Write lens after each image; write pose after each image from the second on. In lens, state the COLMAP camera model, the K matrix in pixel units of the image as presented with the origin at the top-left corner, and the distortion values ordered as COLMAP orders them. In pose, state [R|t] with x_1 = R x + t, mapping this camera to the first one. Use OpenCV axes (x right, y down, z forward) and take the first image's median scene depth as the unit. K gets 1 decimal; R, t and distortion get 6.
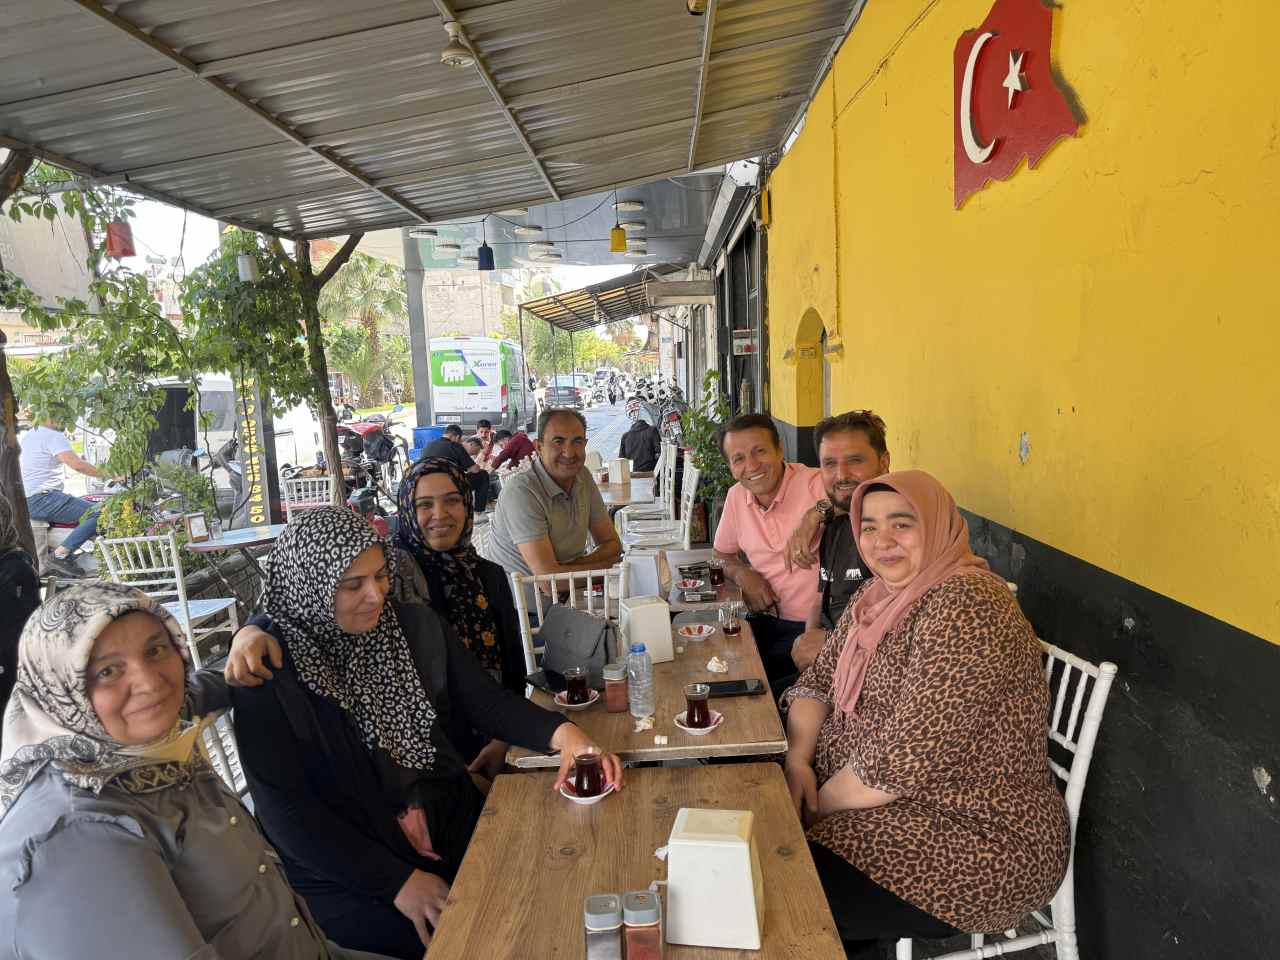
lens RADIAL K [[889.5, 0, 634.7], [0, 889.5, 483.6], [0, 0, 1]] dist [-0.002011, -0.001391]
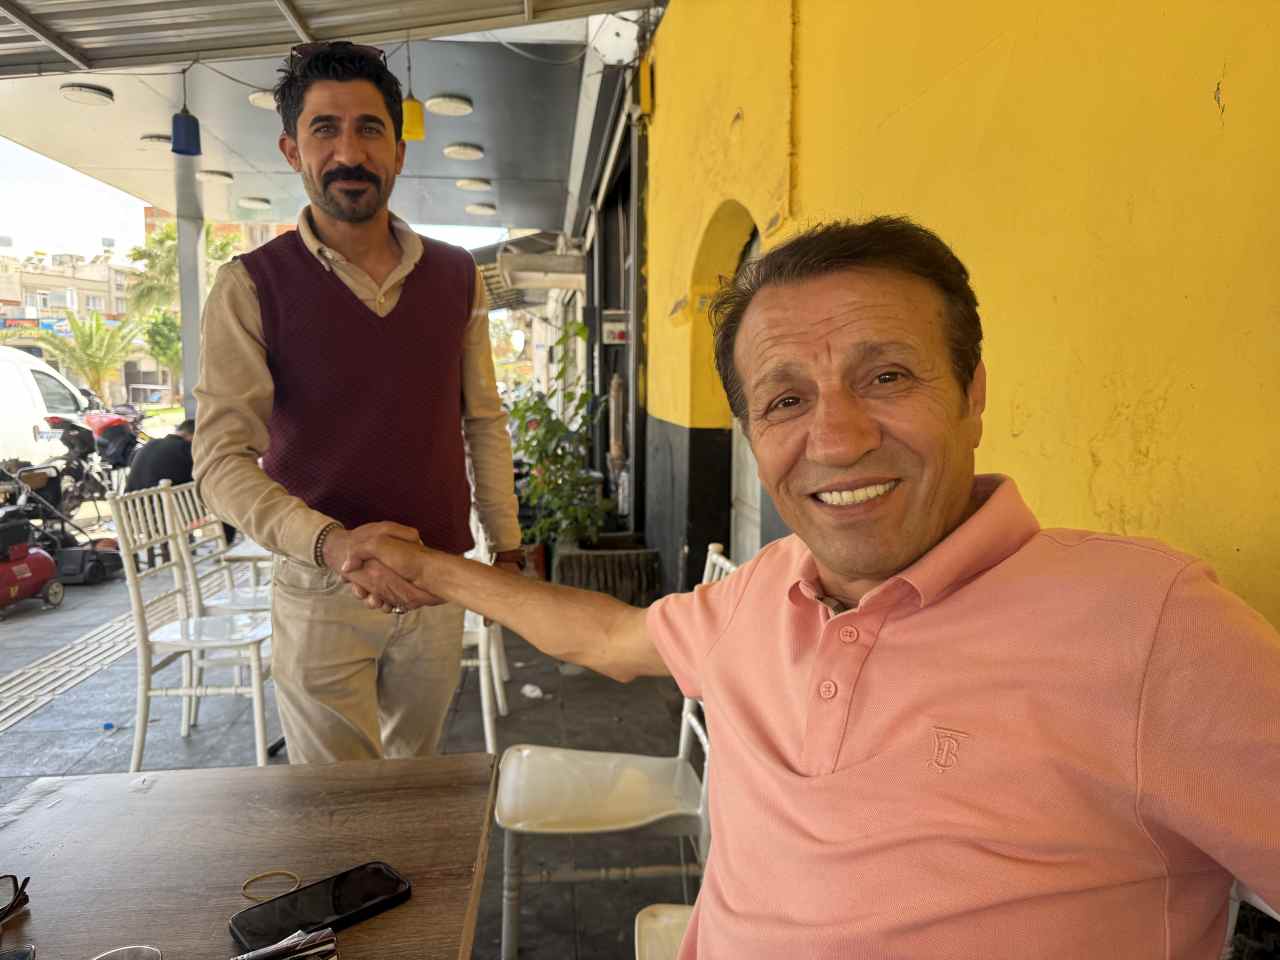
lens RADIAL K [[889.5, 0, 634.7], [0, 889.5, 483.6], [0, 0, 1]] dist [-0.002011, -0.001391]
pose [[0.990534, 0.025718, 0.134834, 0.039294], [-0.023109, 0.999515, -0.020876, -0.007080], [-0.135306, 0.017562, 0.990648, 0.244492]]
